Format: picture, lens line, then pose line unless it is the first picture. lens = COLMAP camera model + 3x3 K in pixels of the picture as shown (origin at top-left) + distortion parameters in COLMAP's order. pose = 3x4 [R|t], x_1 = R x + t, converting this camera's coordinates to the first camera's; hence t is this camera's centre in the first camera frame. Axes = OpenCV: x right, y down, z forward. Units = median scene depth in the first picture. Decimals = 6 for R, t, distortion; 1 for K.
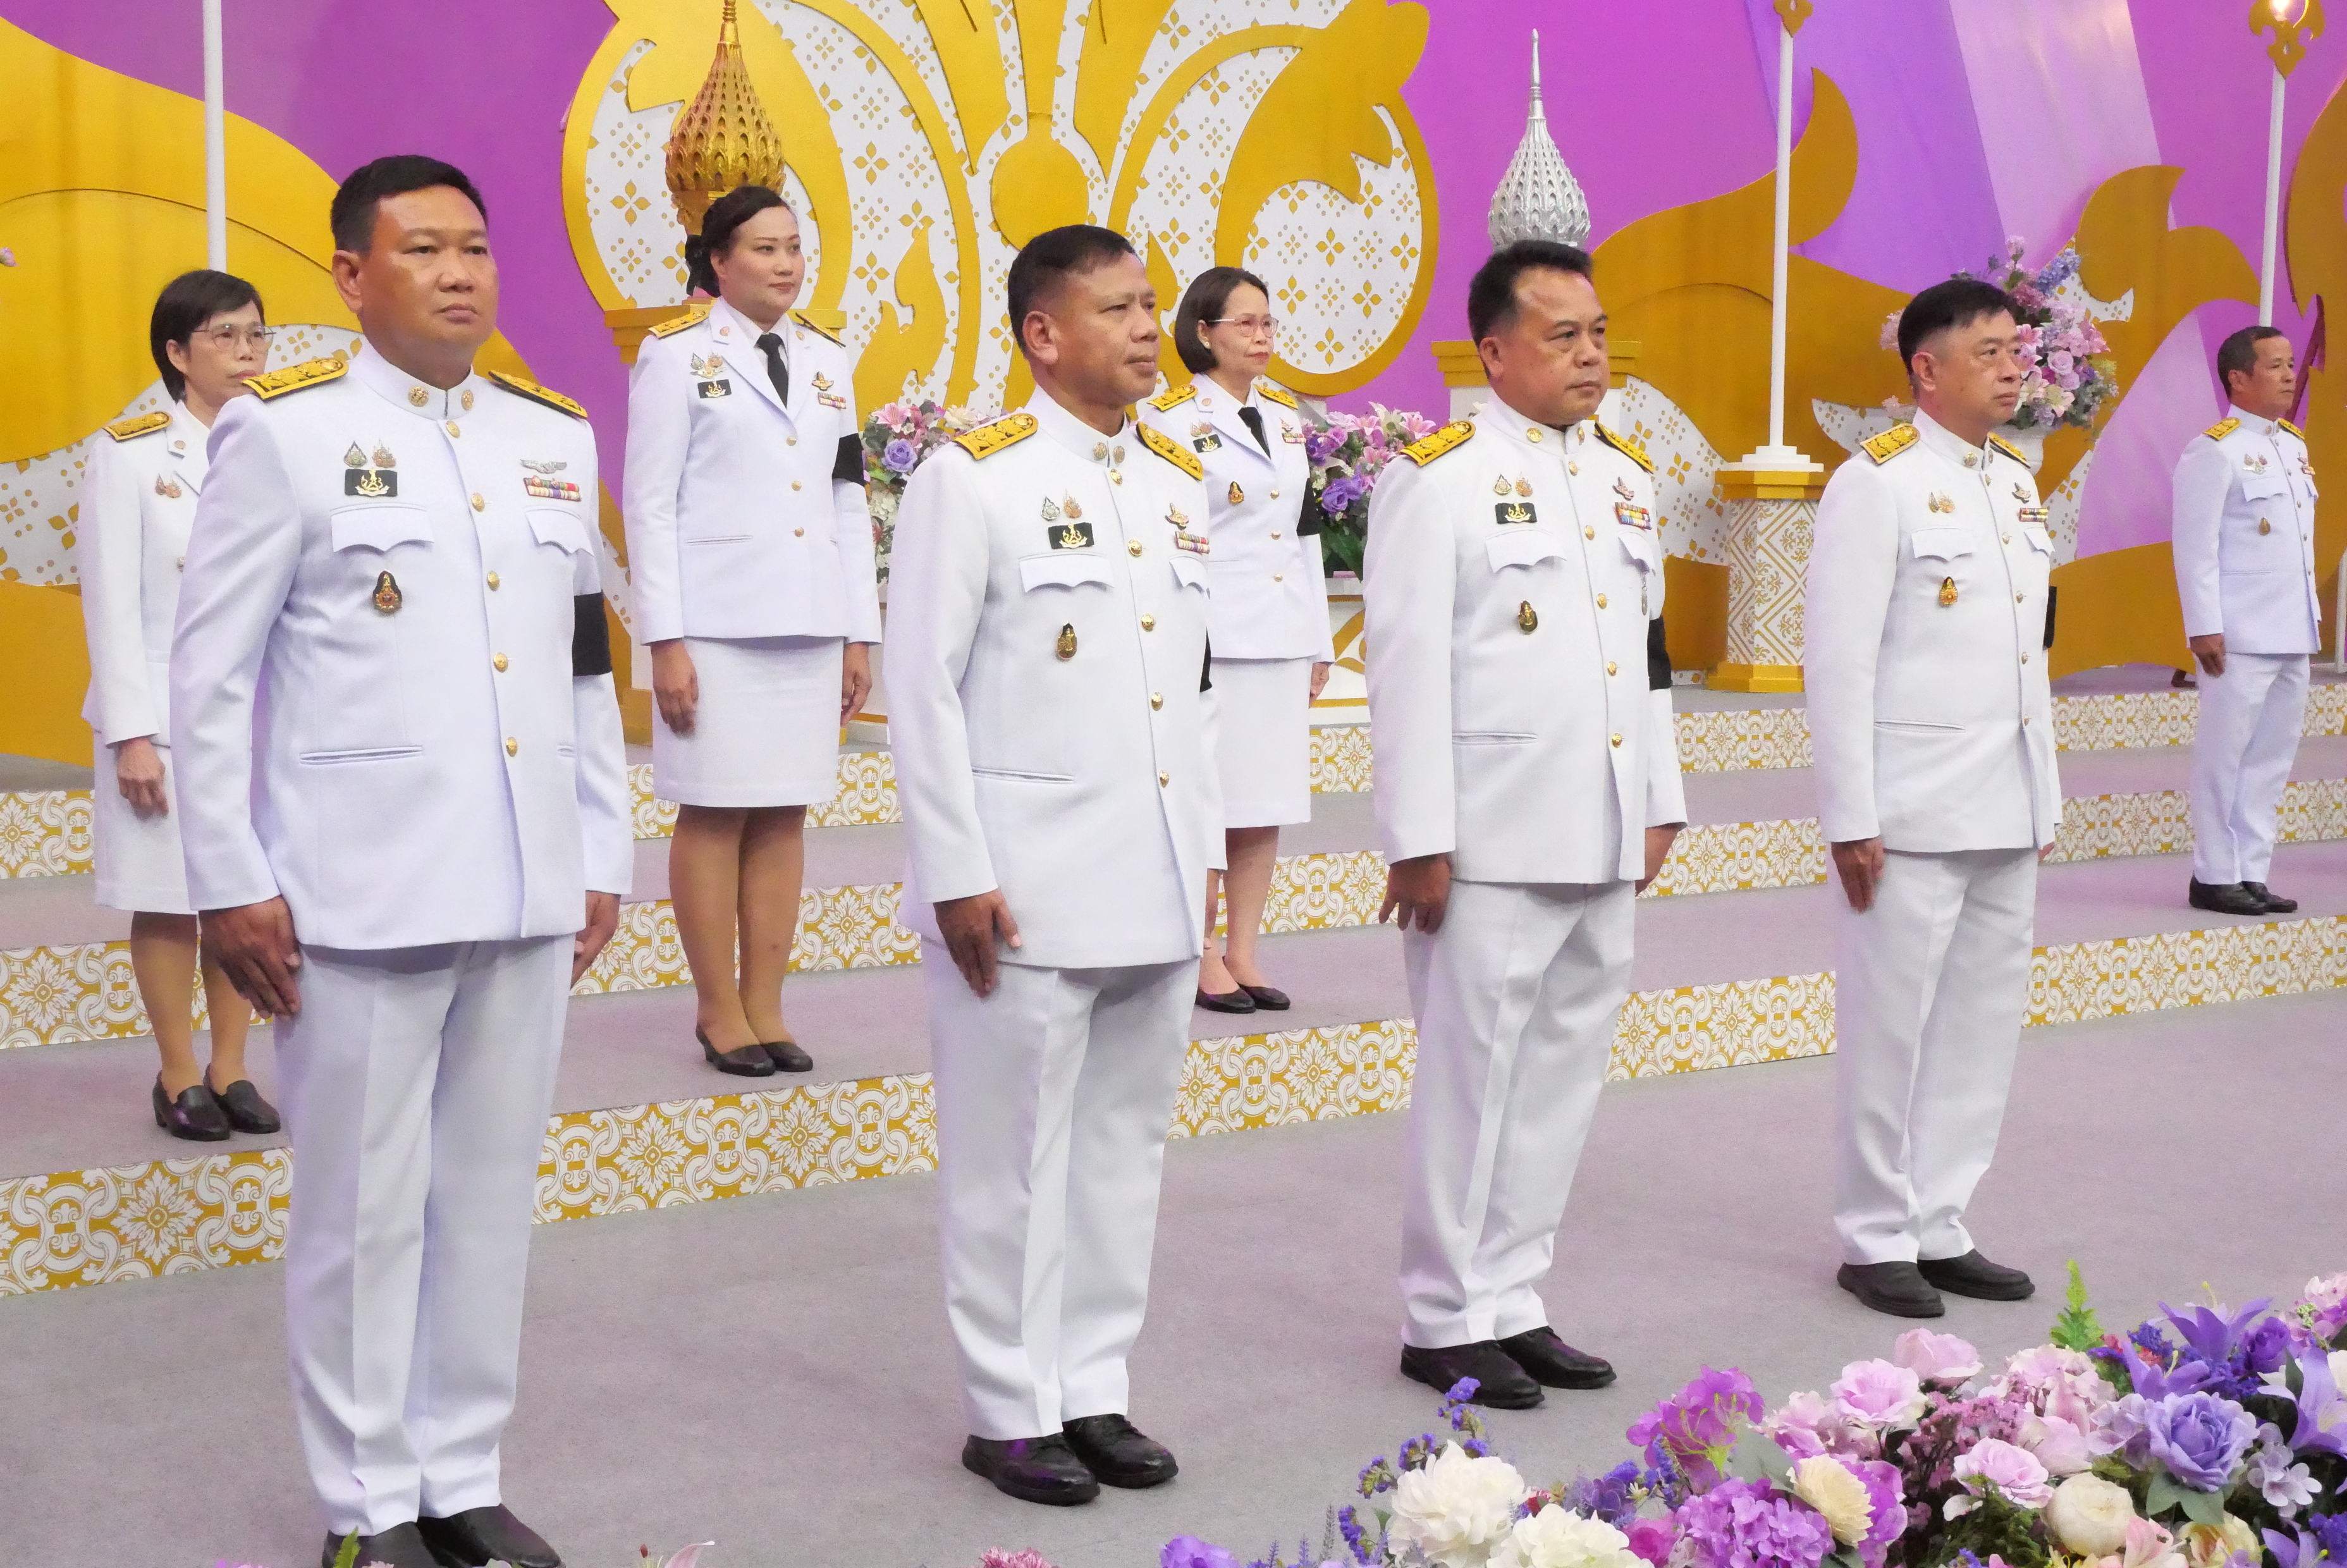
lens RADIAL K [[3396.8, 0, 1154.4], [0, 3396.8, 784.4], [0, 0, 1]] dist [0.032028, 0.000000]
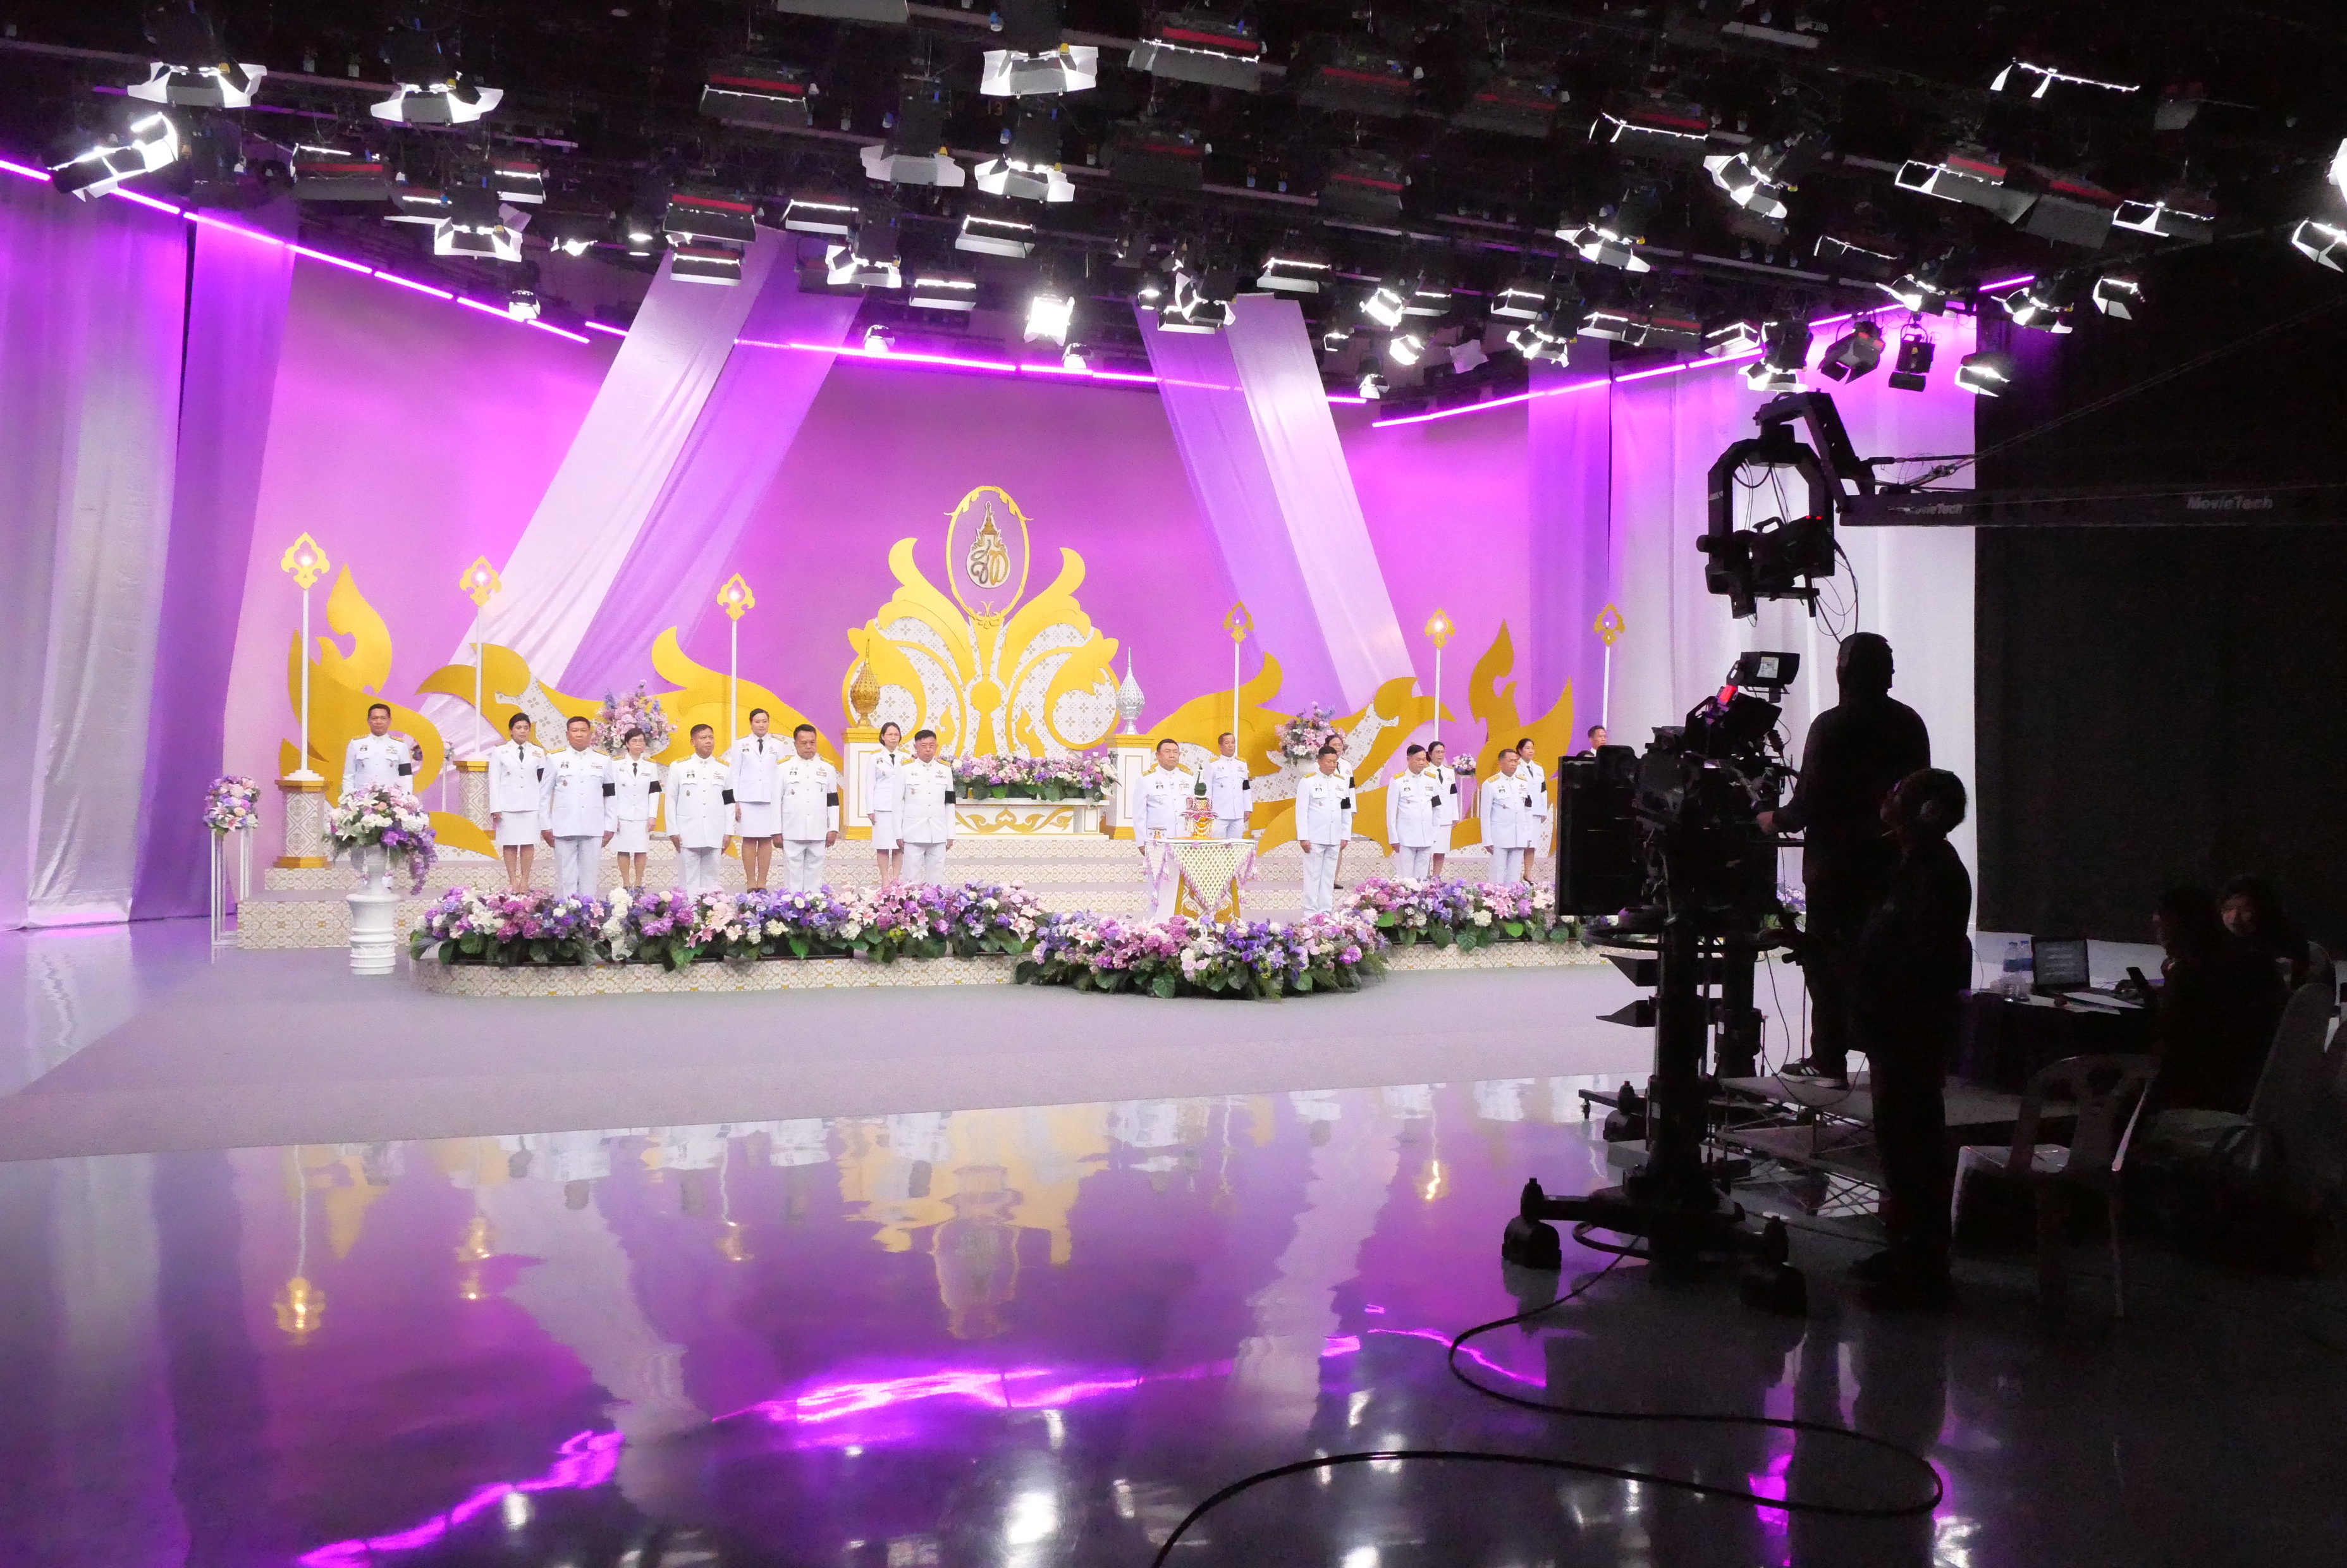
lens RADIAL K [[1653.9, 0, 1167.9], [0, 1653.9, 771.3], [0, 0, 1]] dist [0.004867, -0.002780]
pose [[0.960649, 0.003014, -0.277750, 0.633396], [-0.030249, 0.995129, -0.093824, 0.066825], [0.276114, 0.098534, 0.956061, -0.624052]]
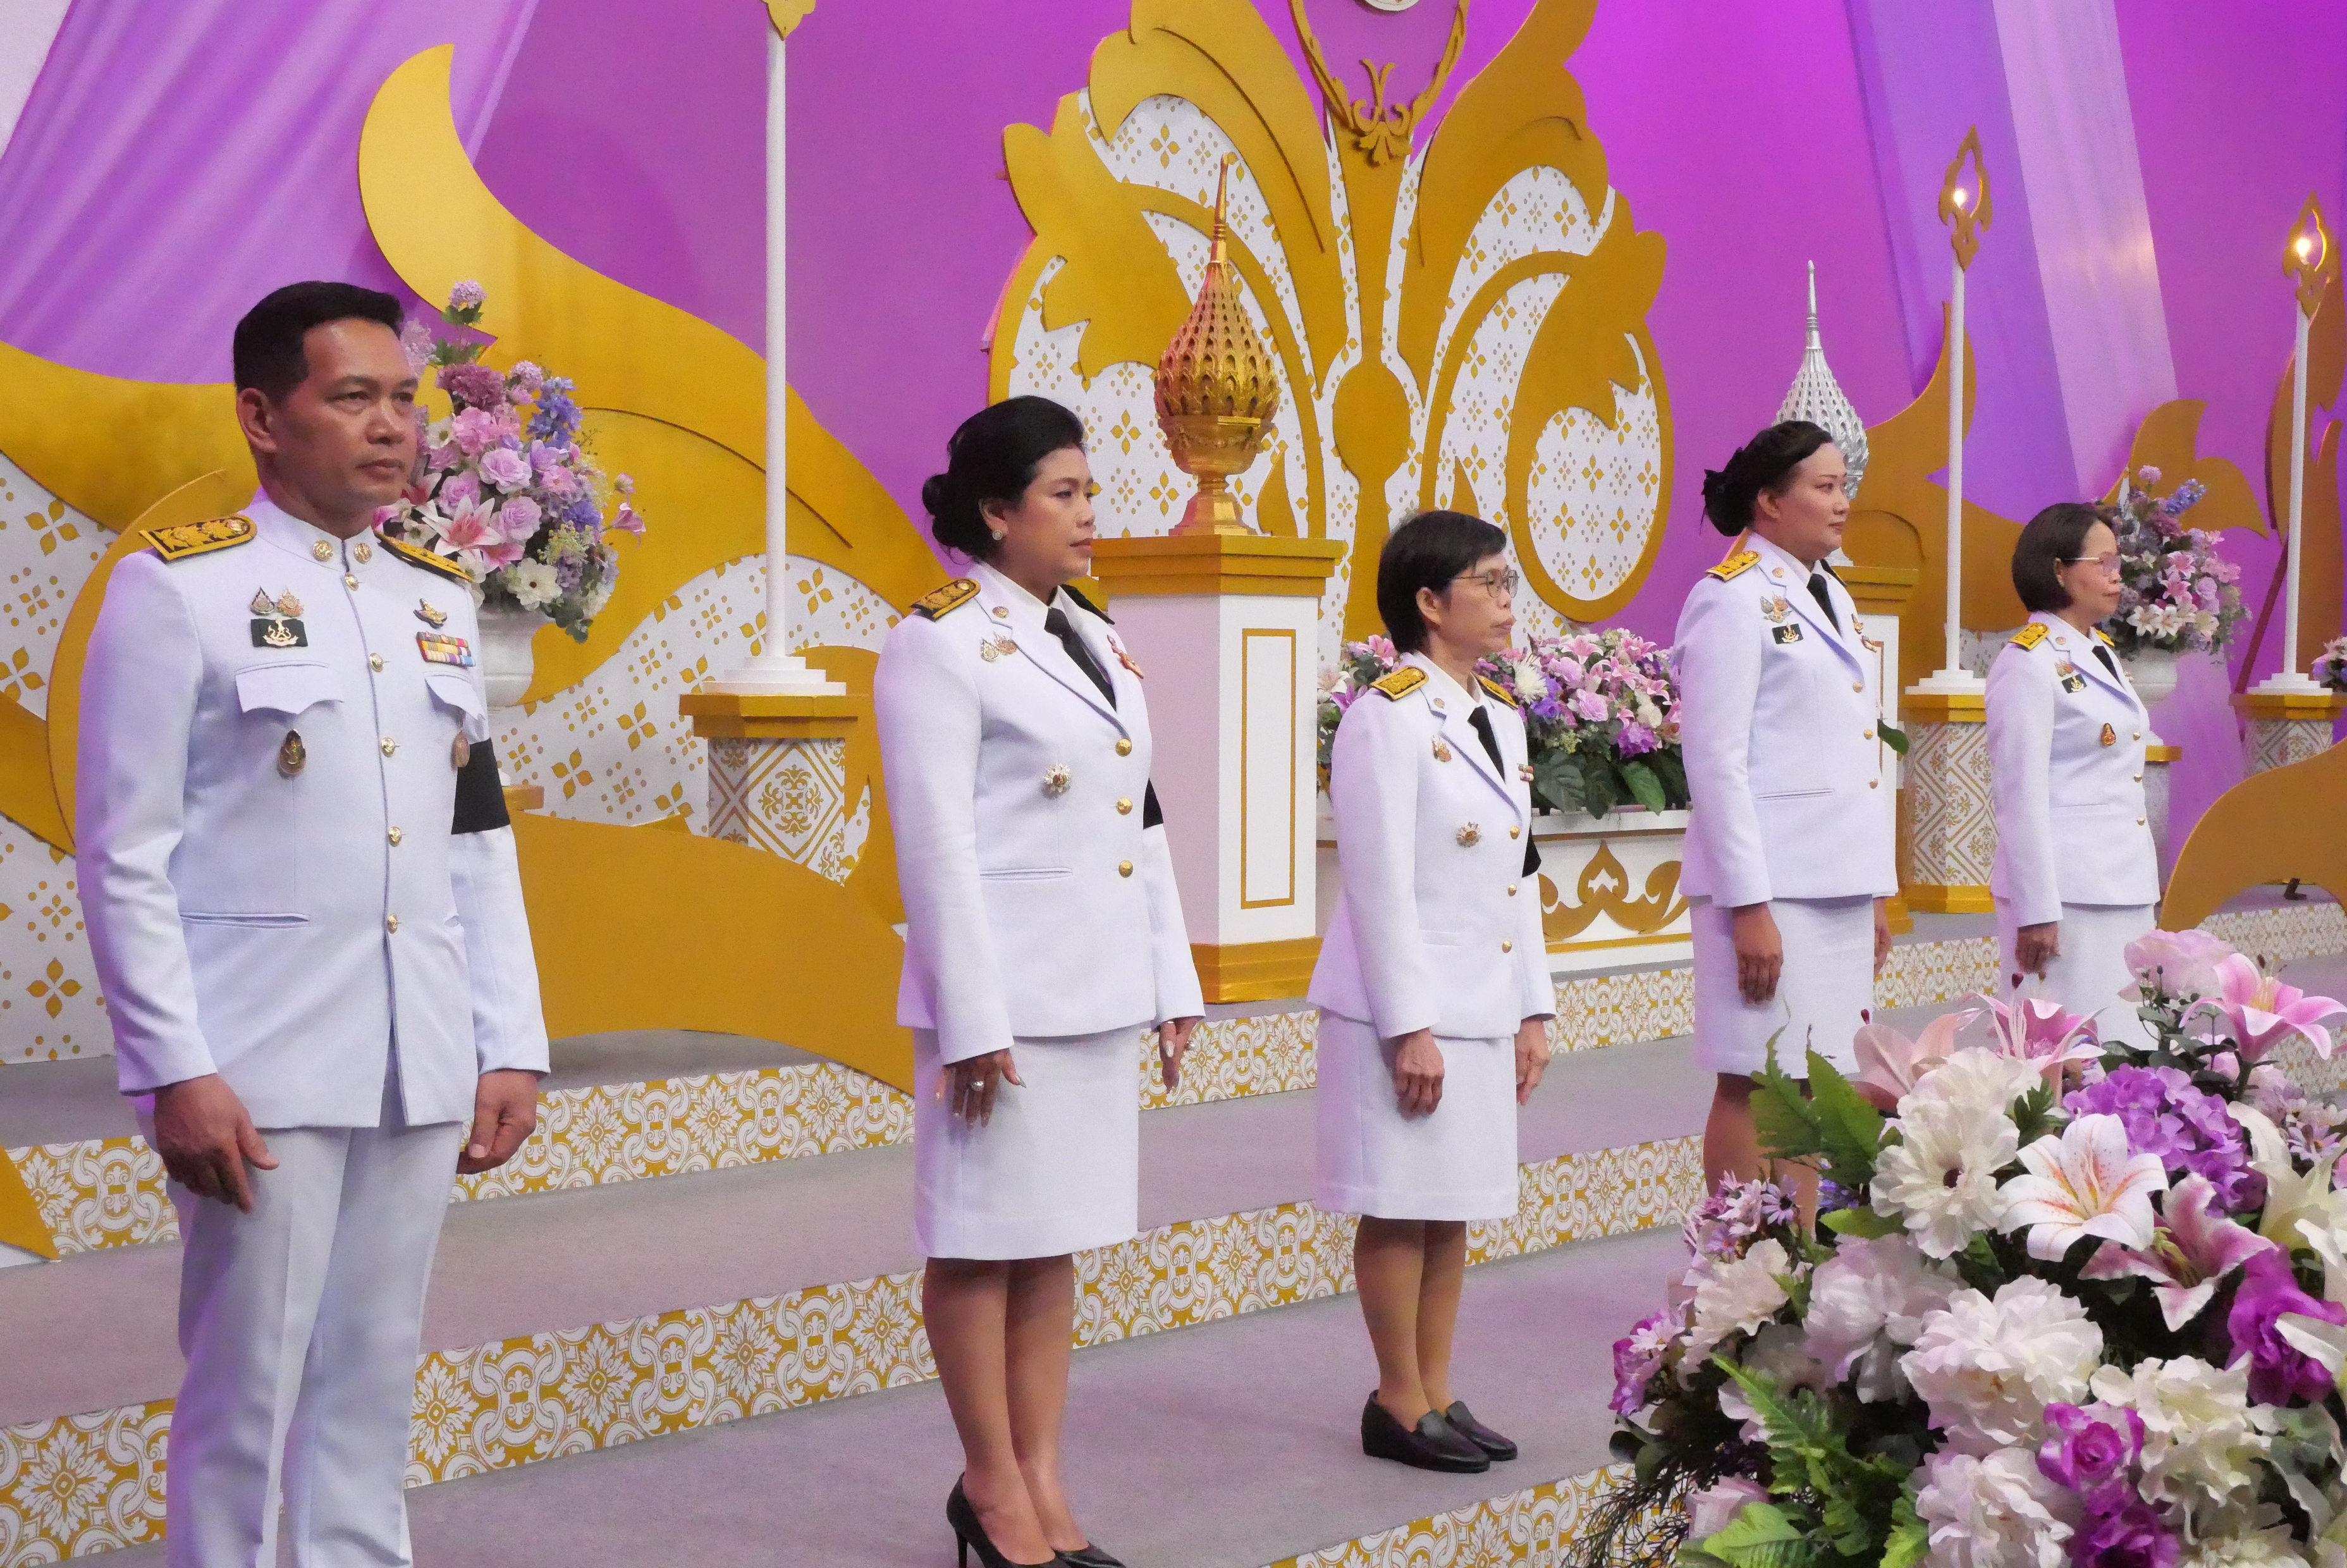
lens RADIAL K [[3396.8, 0, 1171.2], [0, 3396.8, 793.3], [0, 0, 1]] dist [0.032028, 0.000000]
pose [[0.978613, -0.011487, 0.205388, -0.284436], [0.023272, 0.998212, -0.055053, -0.013630], [-0.204389, 0.058655, 0.977131, 0.063885]]
